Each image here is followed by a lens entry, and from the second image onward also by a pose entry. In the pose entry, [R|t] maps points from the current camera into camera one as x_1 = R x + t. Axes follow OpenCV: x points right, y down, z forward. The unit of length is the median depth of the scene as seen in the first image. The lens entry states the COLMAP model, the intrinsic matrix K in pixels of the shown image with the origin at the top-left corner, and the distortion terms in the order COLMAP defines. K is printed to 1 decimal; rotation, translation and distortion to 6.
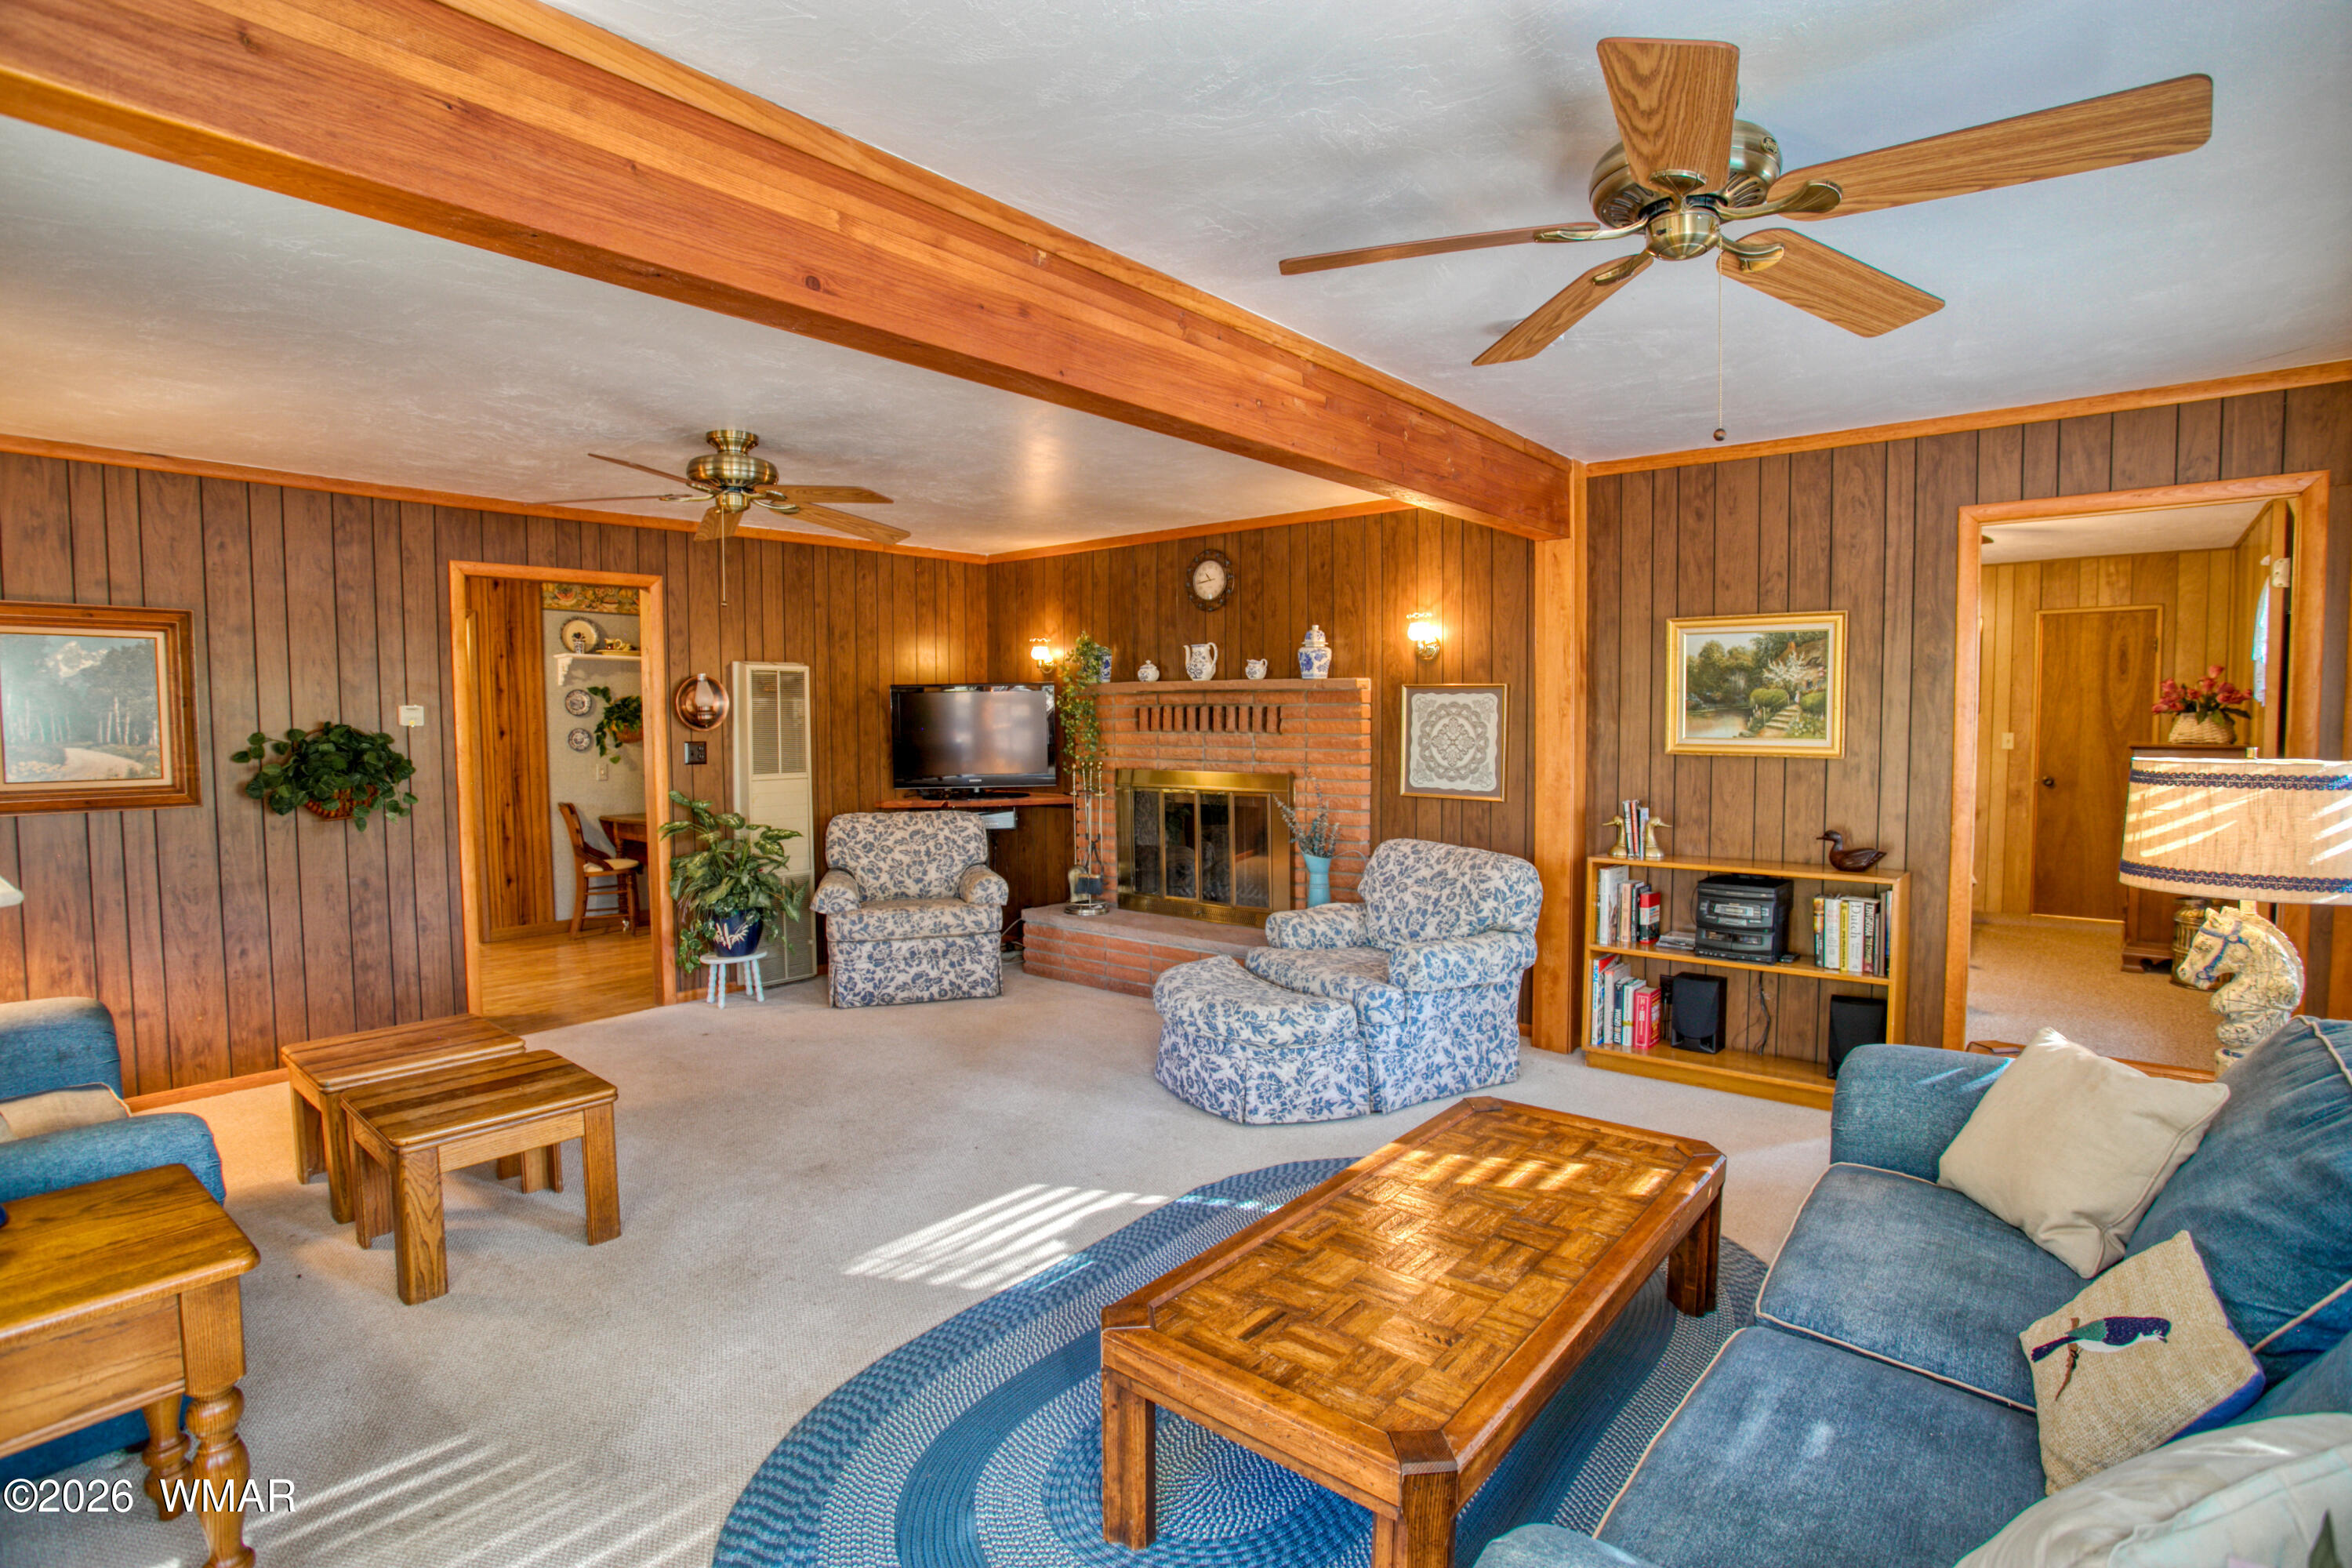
lens RADIAL K [[1158.6, 0, 1187.4], [0, 1158.6, 779.1], [0, 0, 1]] dist [-0.020735, 0.000494]
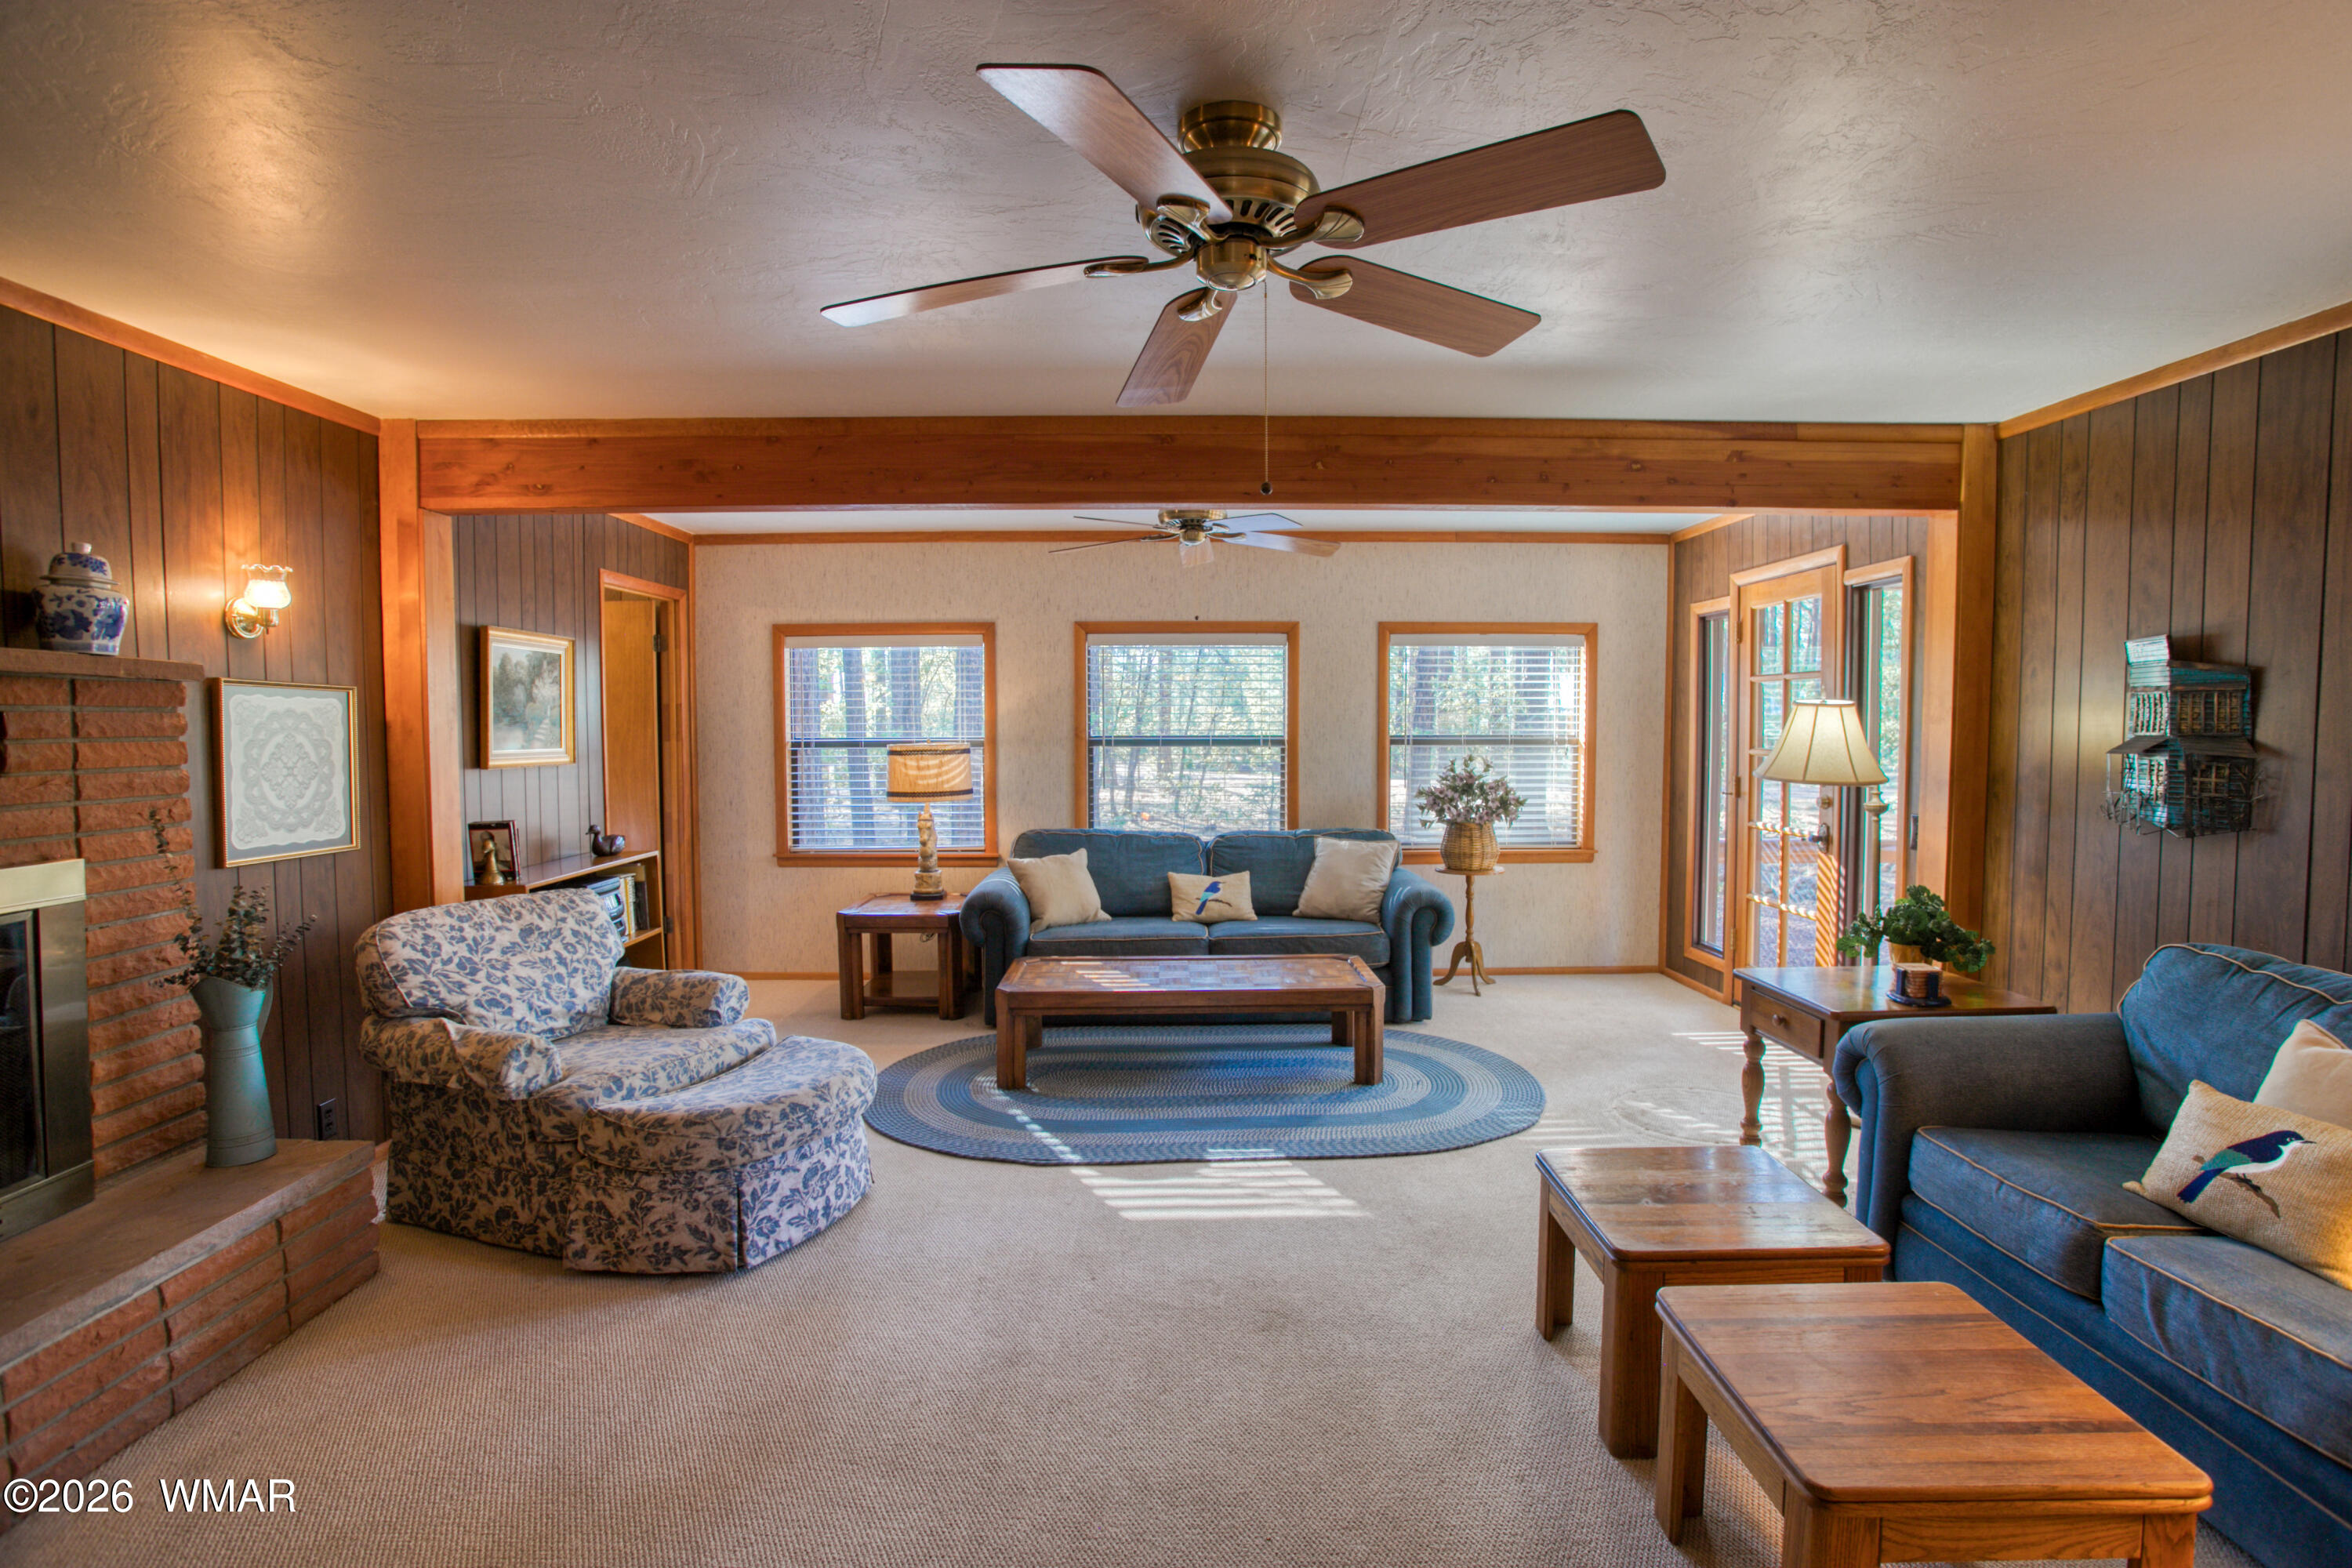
lens RADIAL K [[1158.6, 0, 1187.4], [0, 1158.6, 779.1], [0, 0, 1]] dist [-0.020735, 0.000494]
pose [[-0.647396, -0.030522, 0.761542, -0.580303], [0.050056, 0.995338, 0.082445, -0.054809], [-0.760508, 0.091495, -0.642850, 1.018771]]
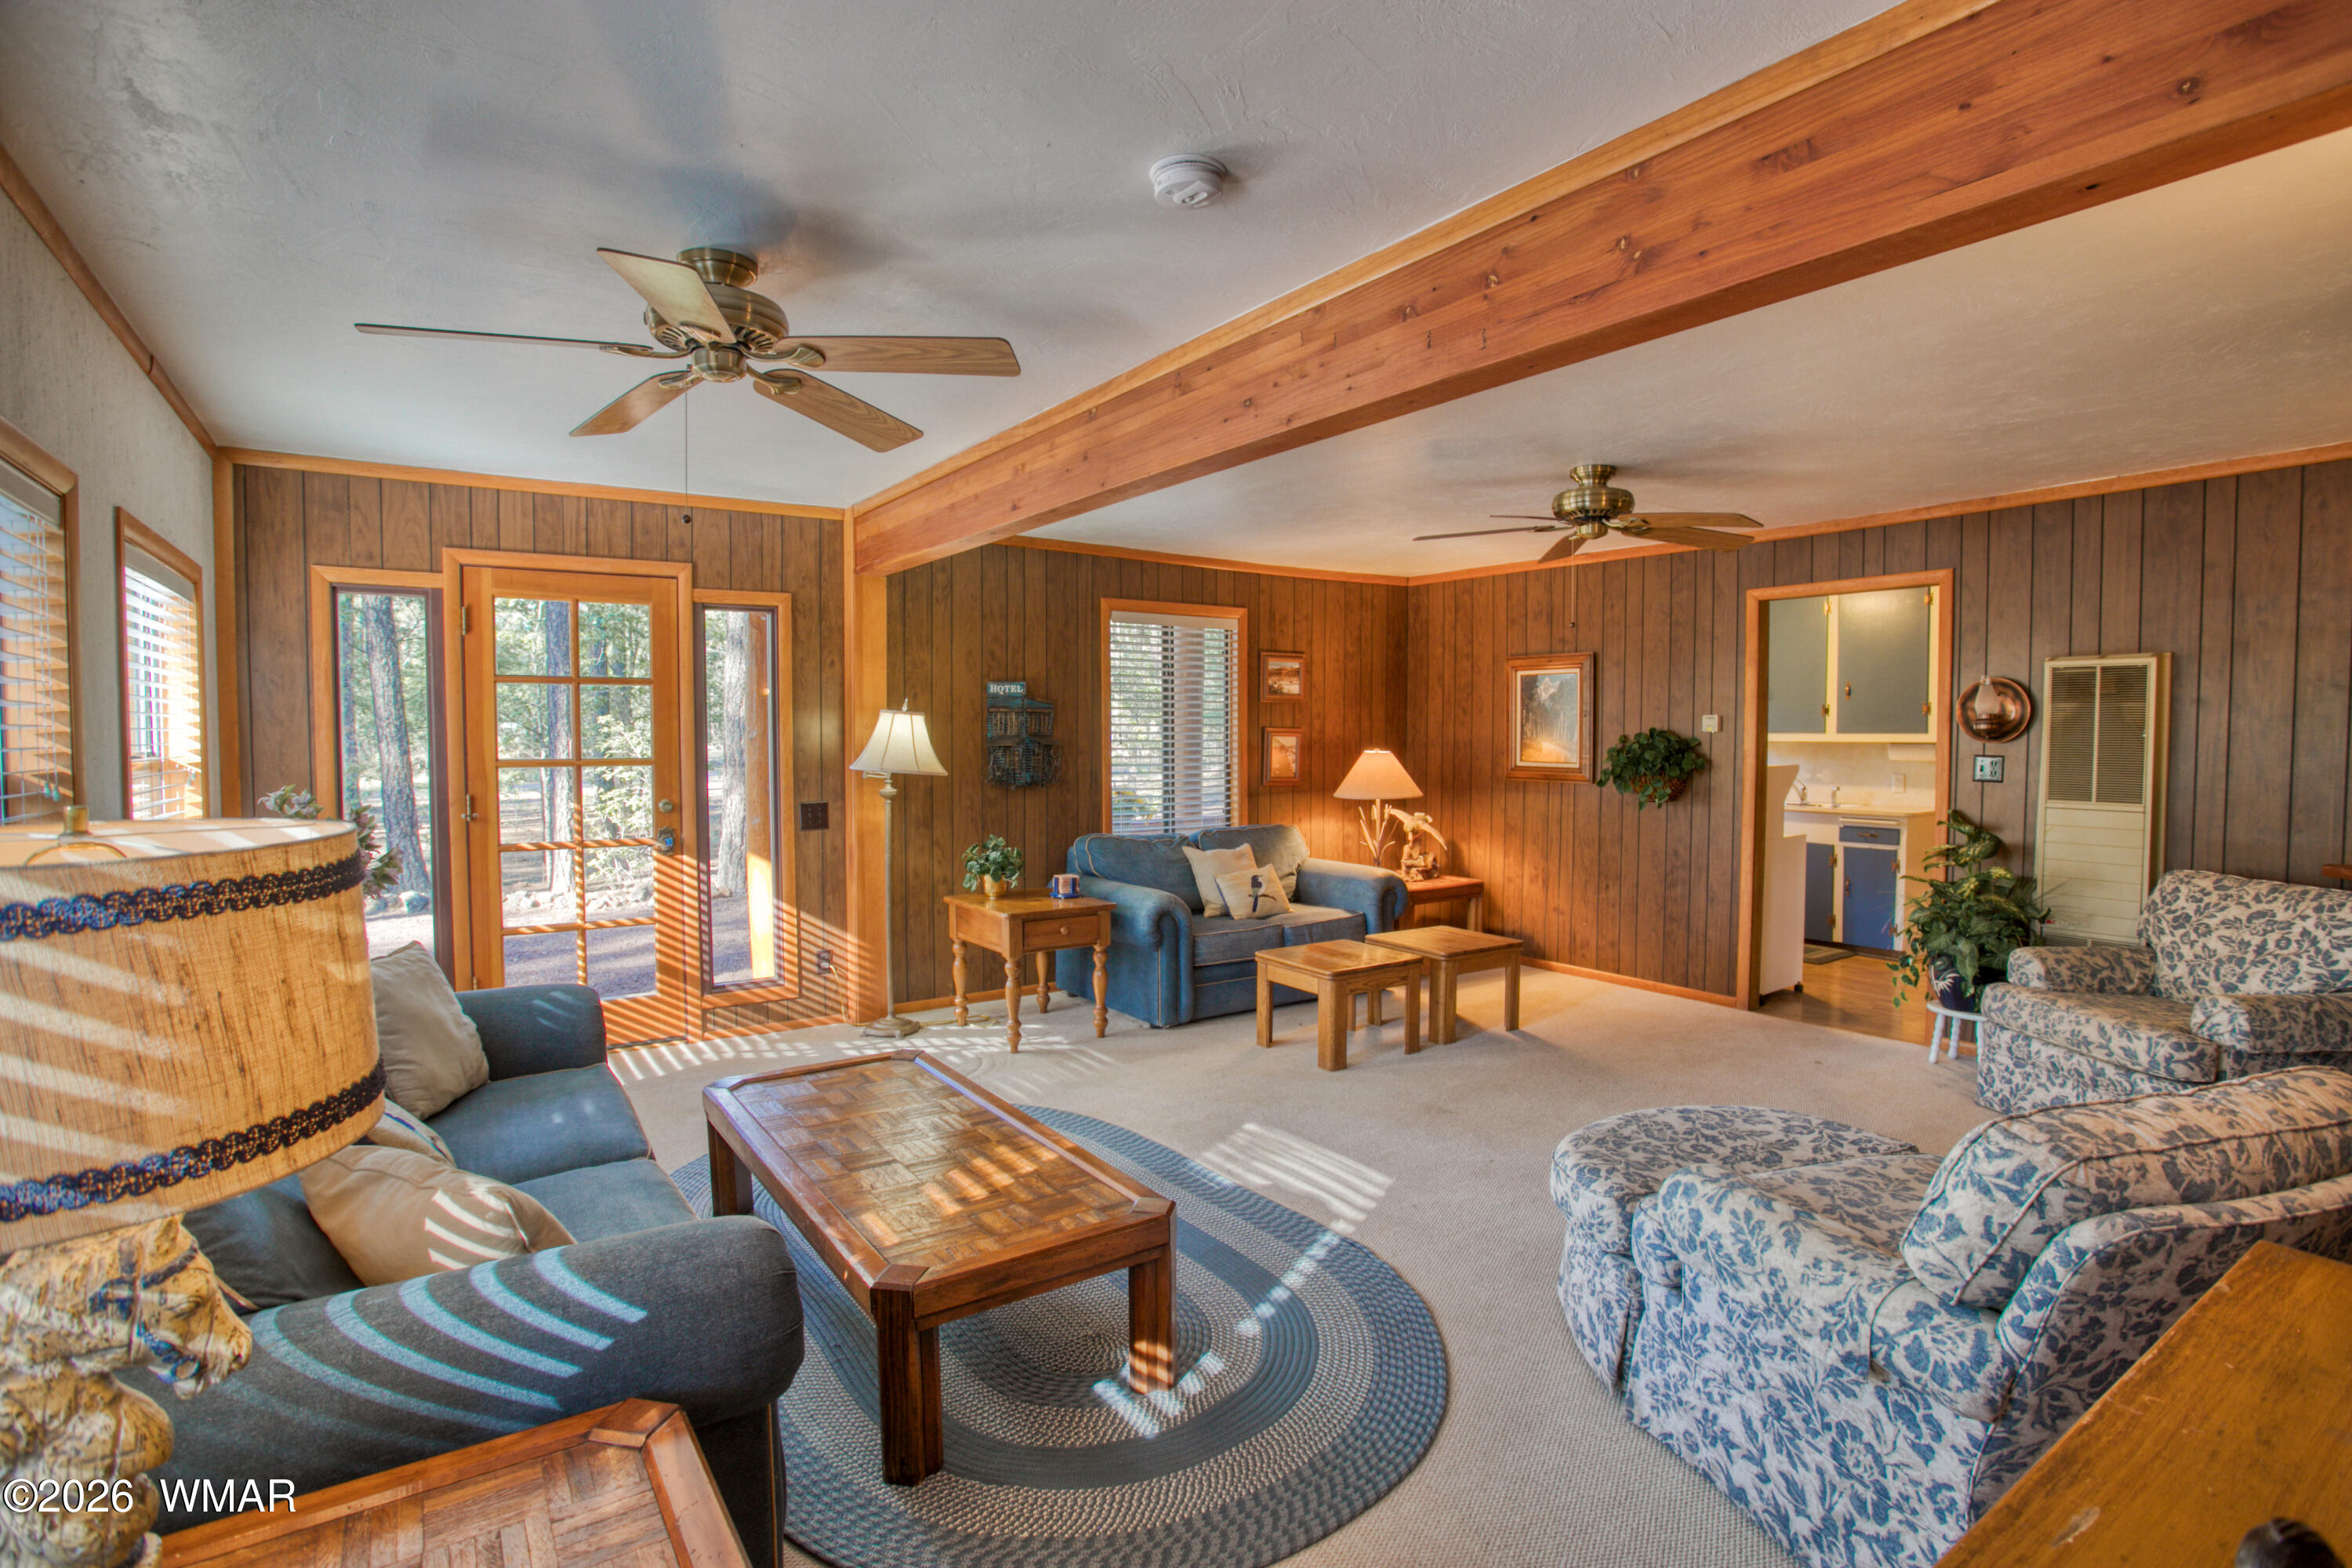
lens RADIAL K [[1158.6, 0, 1187.4], [0, 1158.6, 779.1], [0, 0, 1]] dist [-0.020735, 0.000494]
pose [[-0.270107, 0.047505, -0.961658, 0.588686], [-0.051939, 0.996609, 0.063820, -0.040816], [0.961428, 0.067186, -0.266724, 0.710330]]
